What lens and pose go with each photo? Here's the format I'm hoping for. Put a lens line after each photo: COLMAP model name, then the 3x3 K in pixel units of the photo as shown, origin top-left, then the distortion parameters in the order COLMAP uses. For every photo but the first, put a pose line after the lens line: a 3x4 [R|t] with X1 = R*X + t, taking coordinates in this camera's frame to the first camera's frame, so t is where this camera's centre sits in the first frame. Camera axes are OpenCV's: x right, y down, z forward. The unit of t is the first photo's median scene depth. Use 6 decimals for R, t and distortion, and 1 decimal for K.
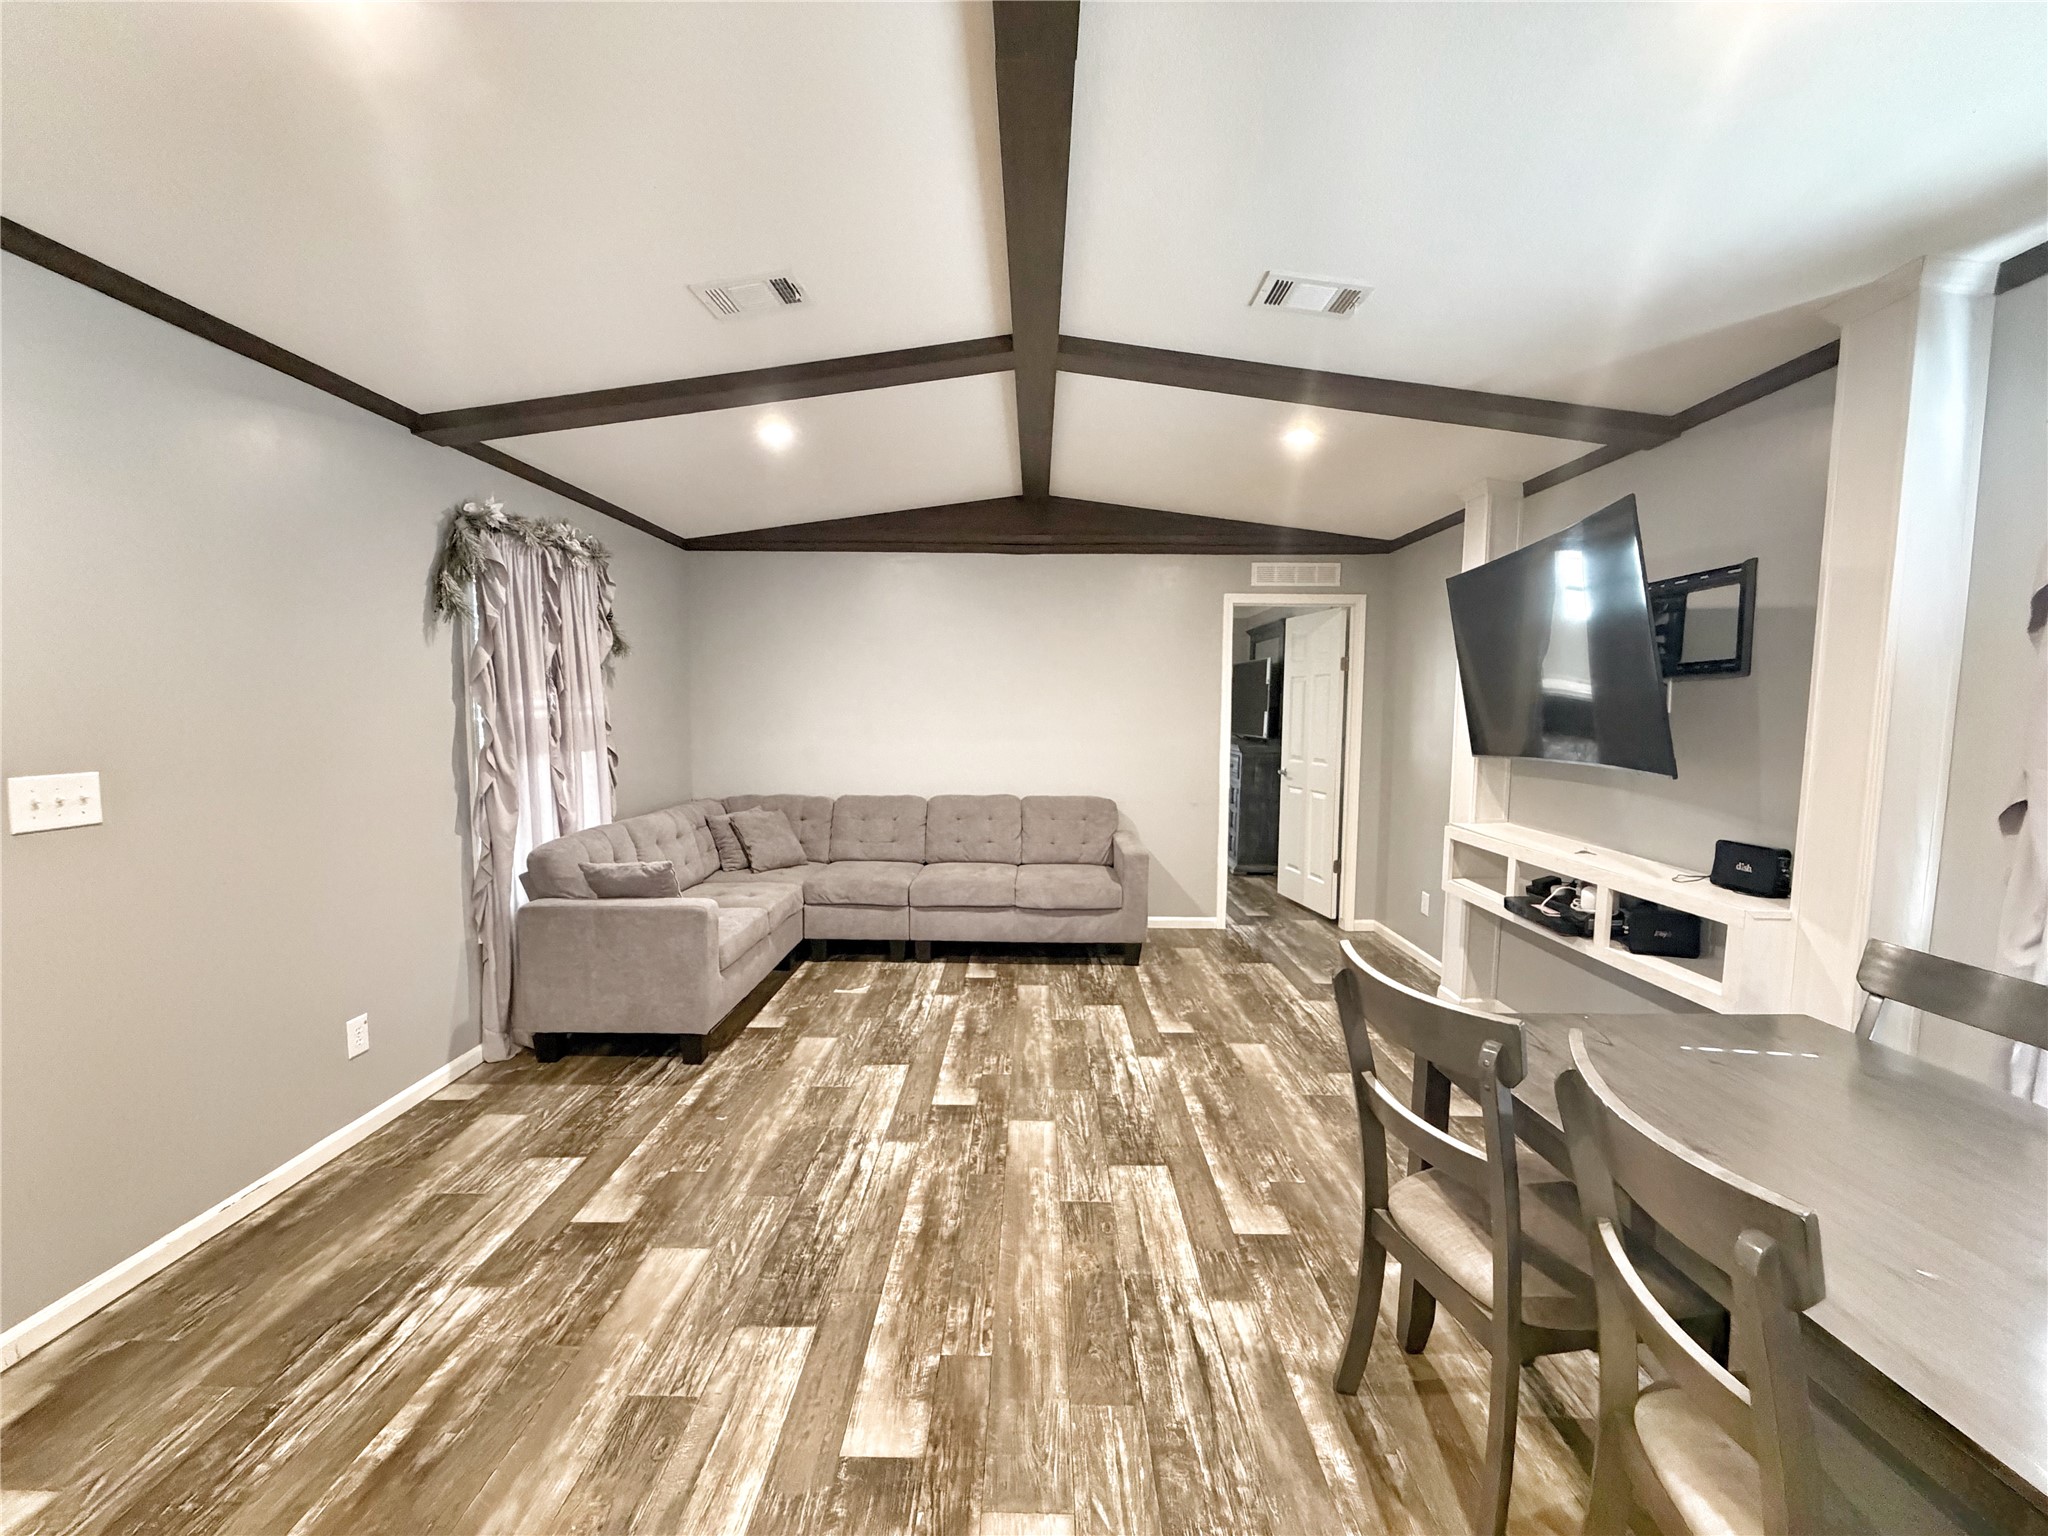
lens RADIAL K [[812.8, 0, 1019.8], [0, 812.8, 768.3], [0, 0, 1]] dist [-0.000299, -0.000058]
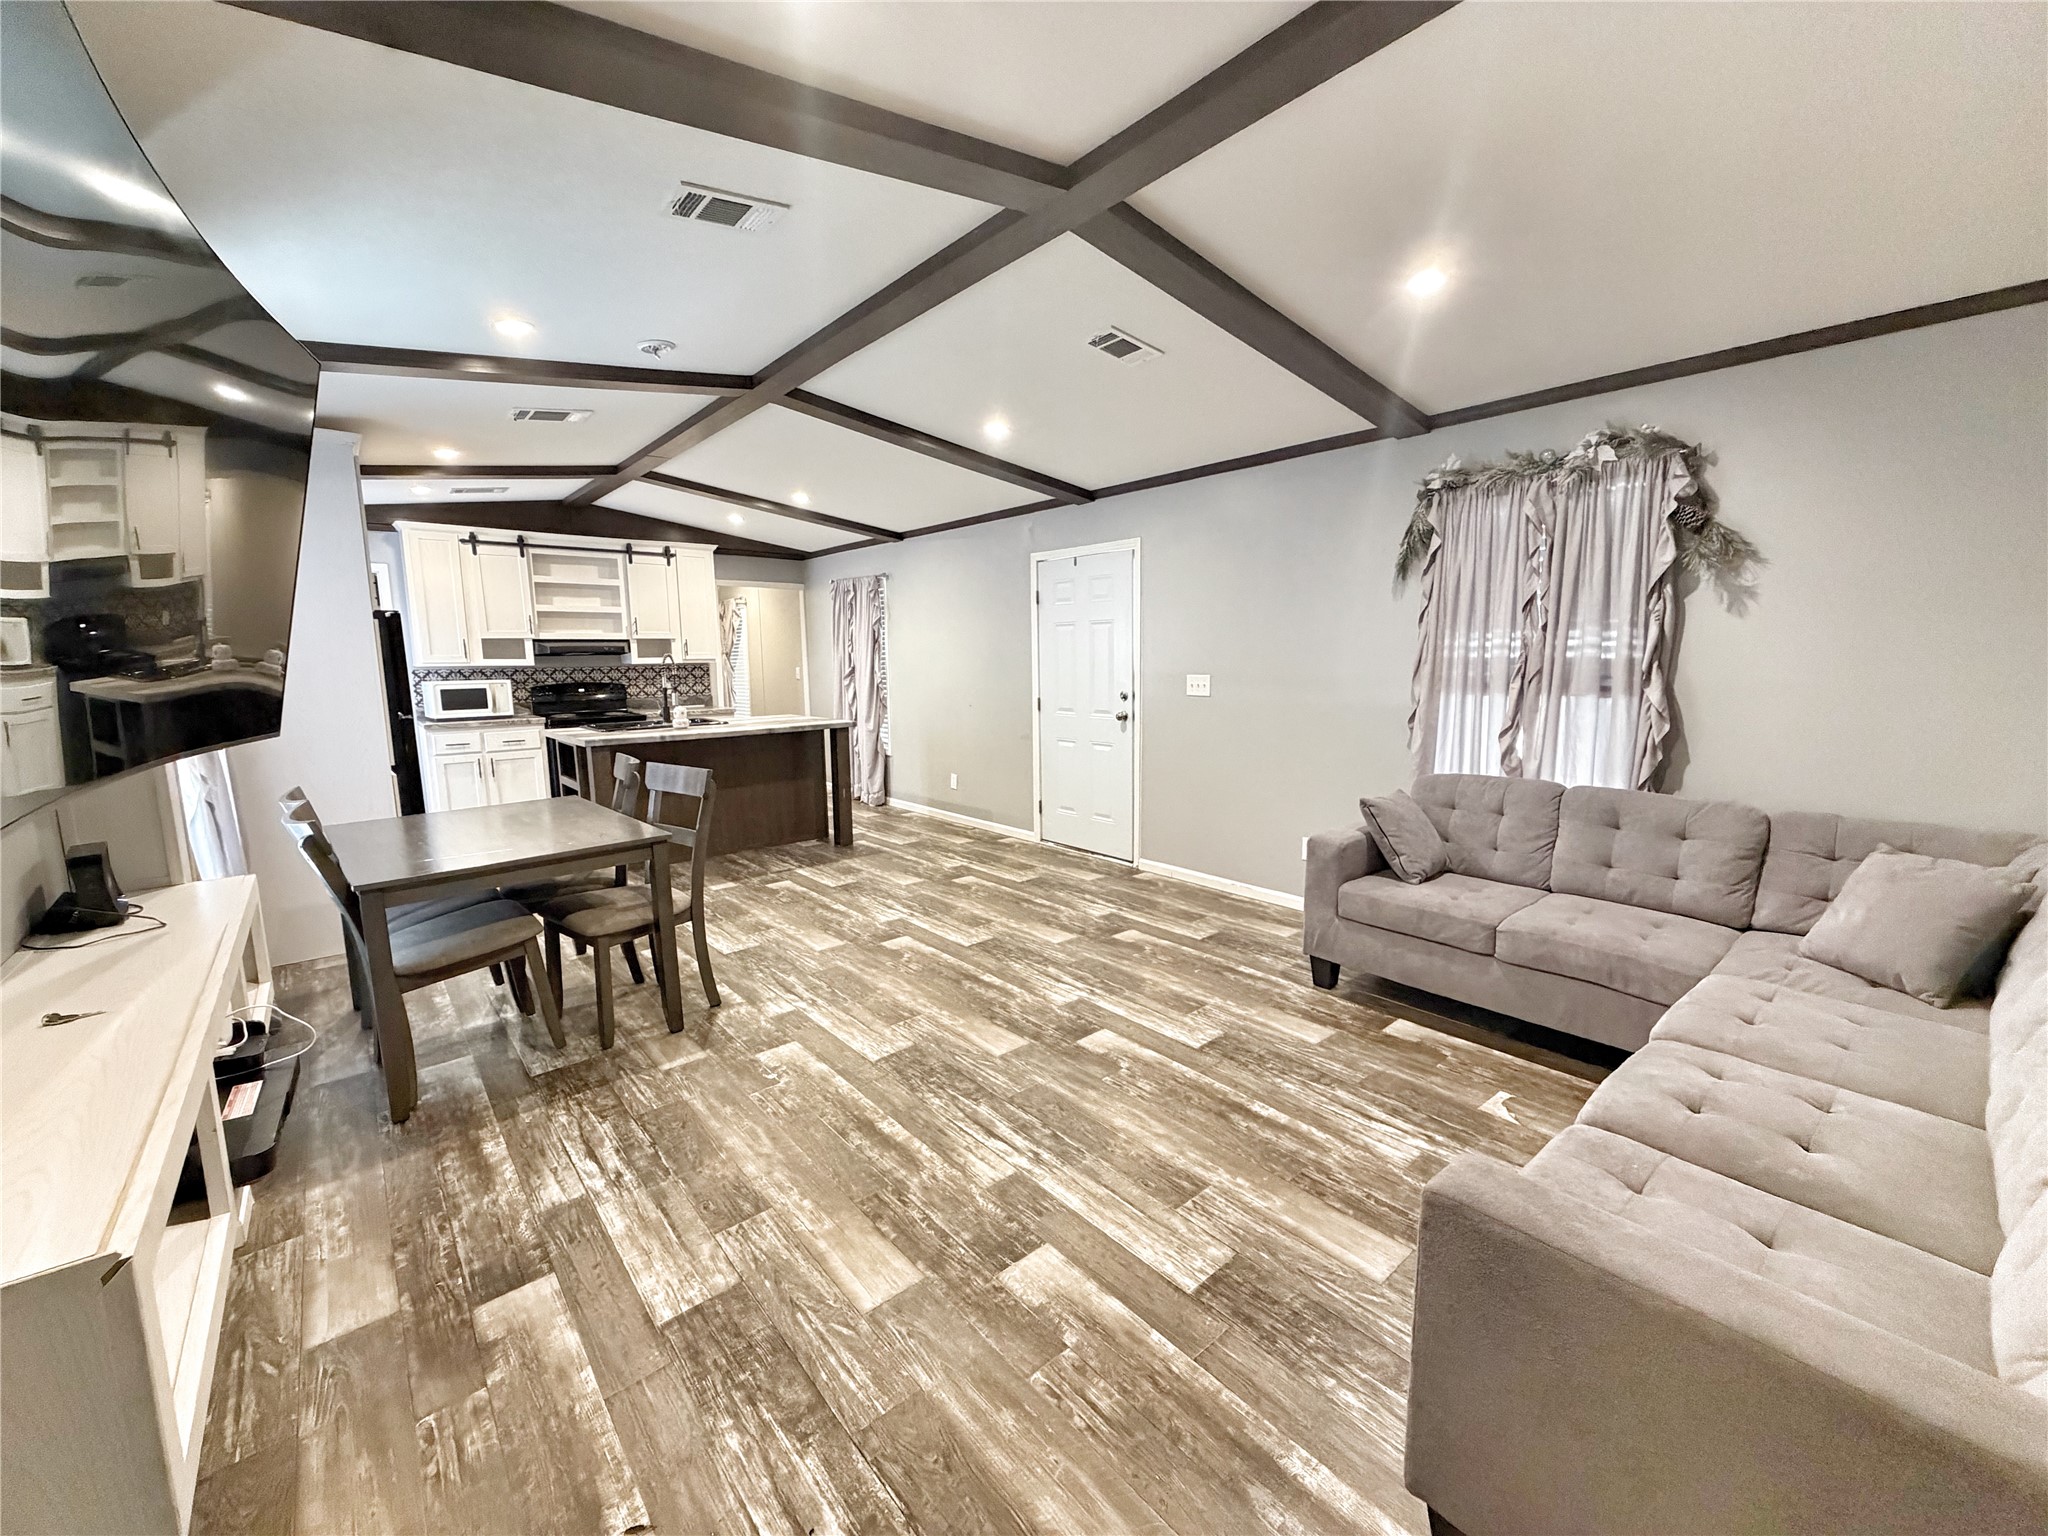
lens RADIAL K [[812.8, 0, 1019.8], [0, 812.8, 768.3], [0, 0, 1]] dist [-0.000299, -0.000058]
pose [[-0.747767, 0.094273, -0.657235, 0.562050], [-0.045968, 0.980143, 0.192891, -0.099651], [0.662368, 0.174449, -0.728585, 1.456343]]
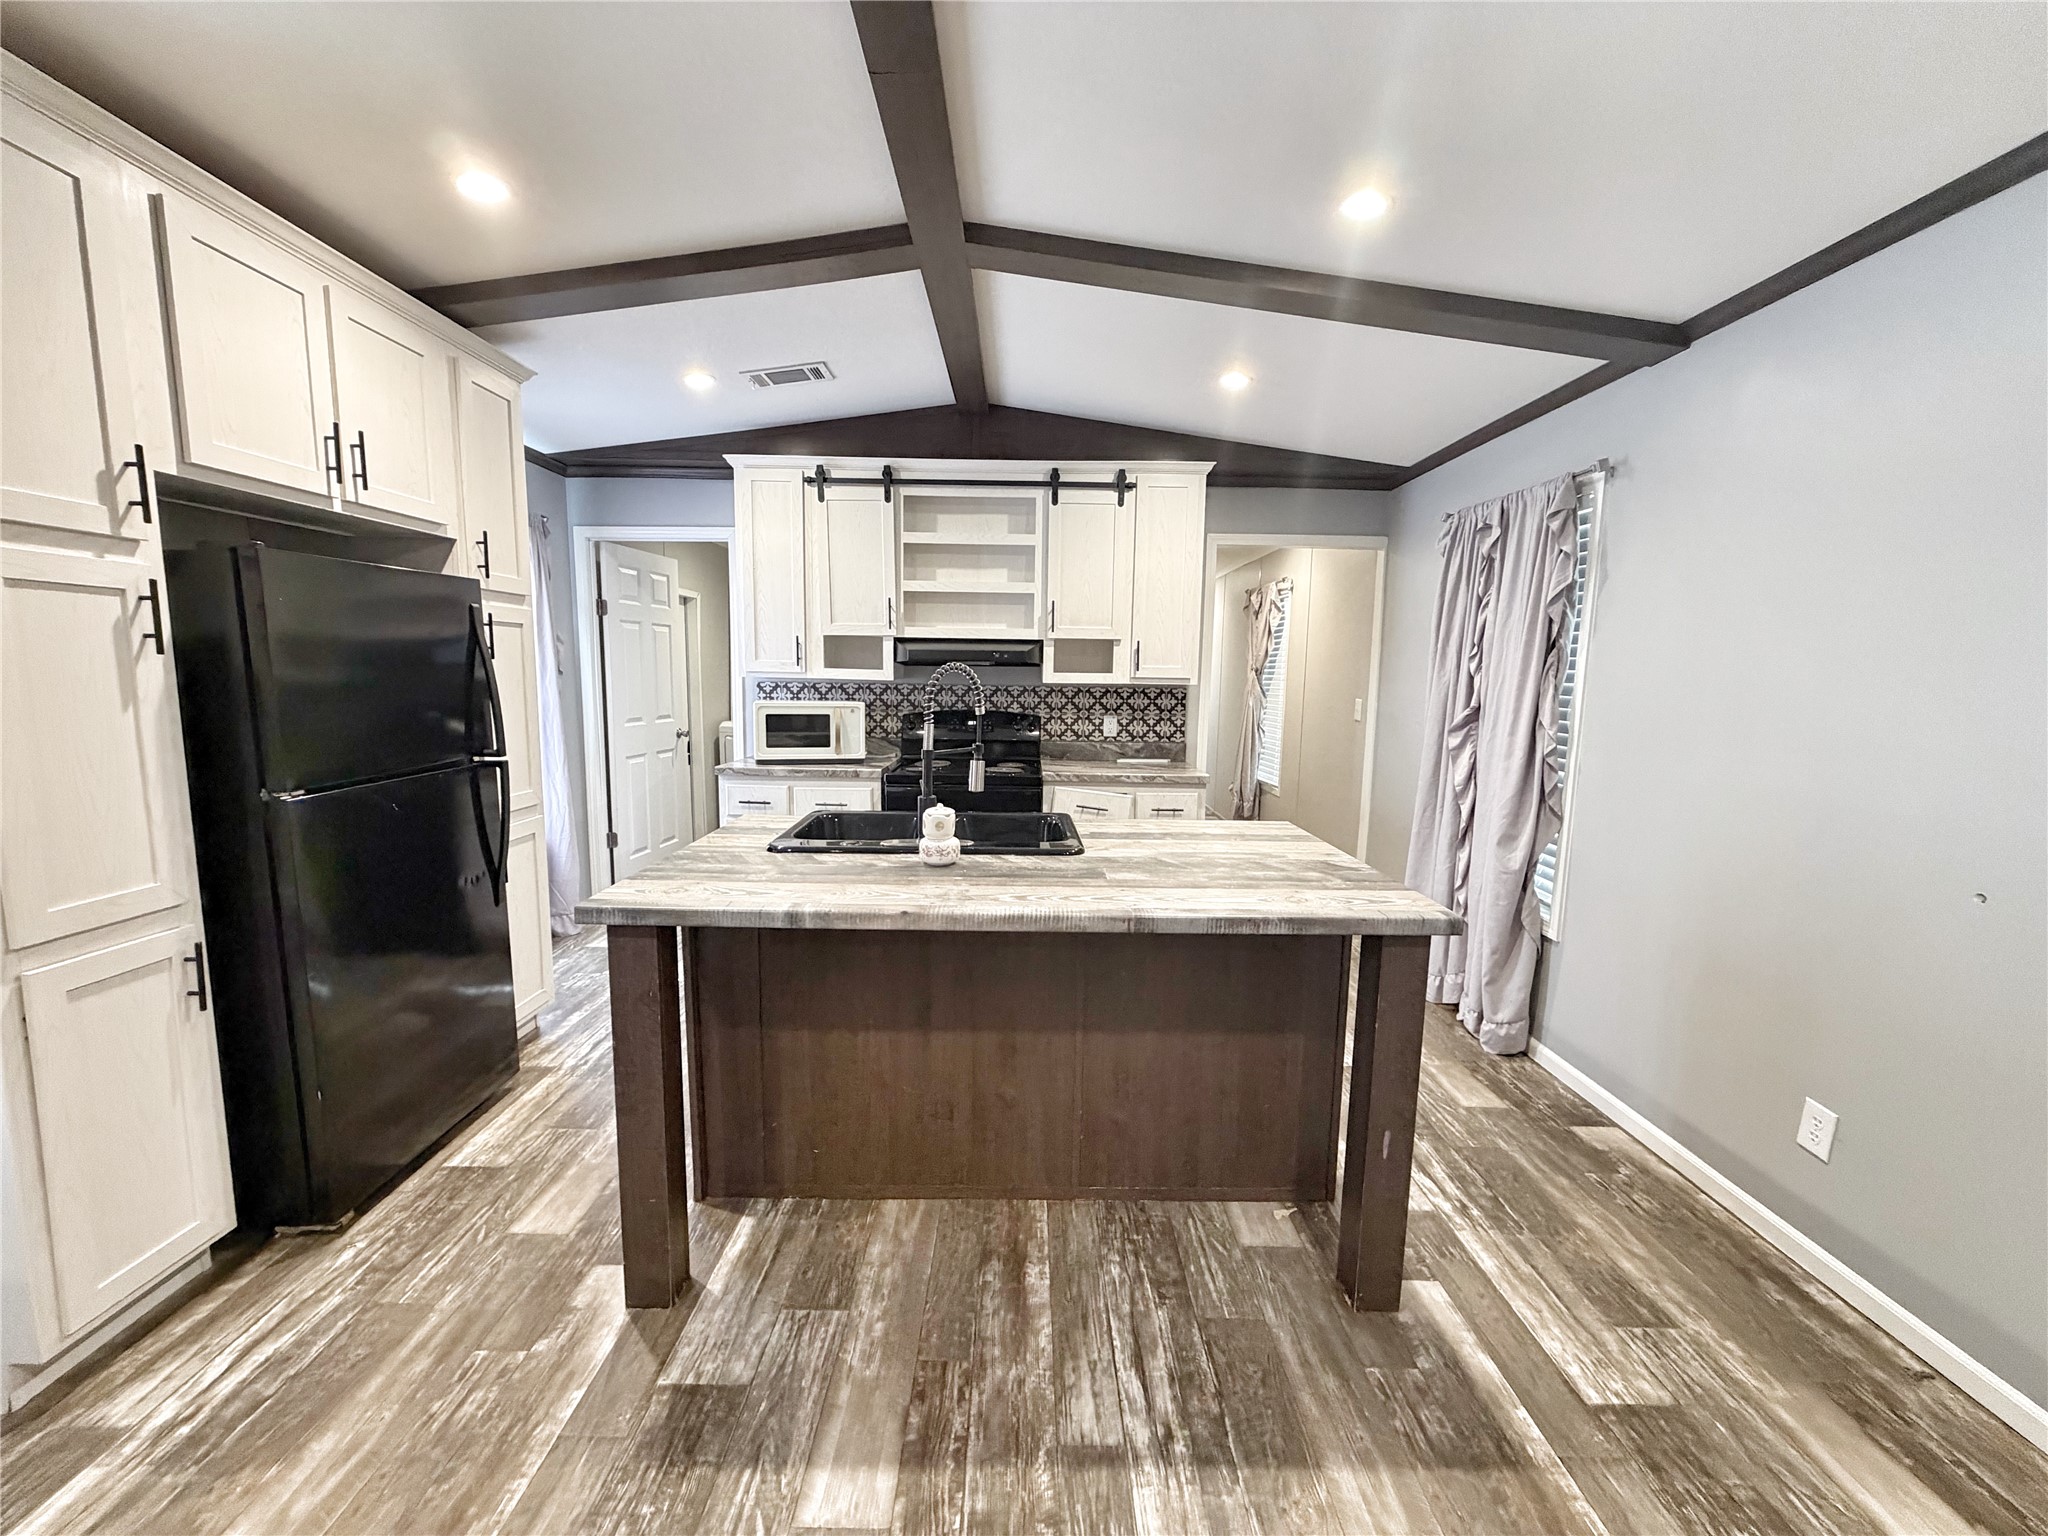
lens RADIAL K [[812.8, 0, 1019.8], [0, 812.8, 768.3], [0, 0, 1]] dist [-0.000299, -0.000058]
pose [[-0.999642, -0.021044, -0.016510, -0.079289], [-0.023899, 0.979901, 0.198049, -0.021464], [0.012011, 0.198373, -0.980053, 0.350788]]
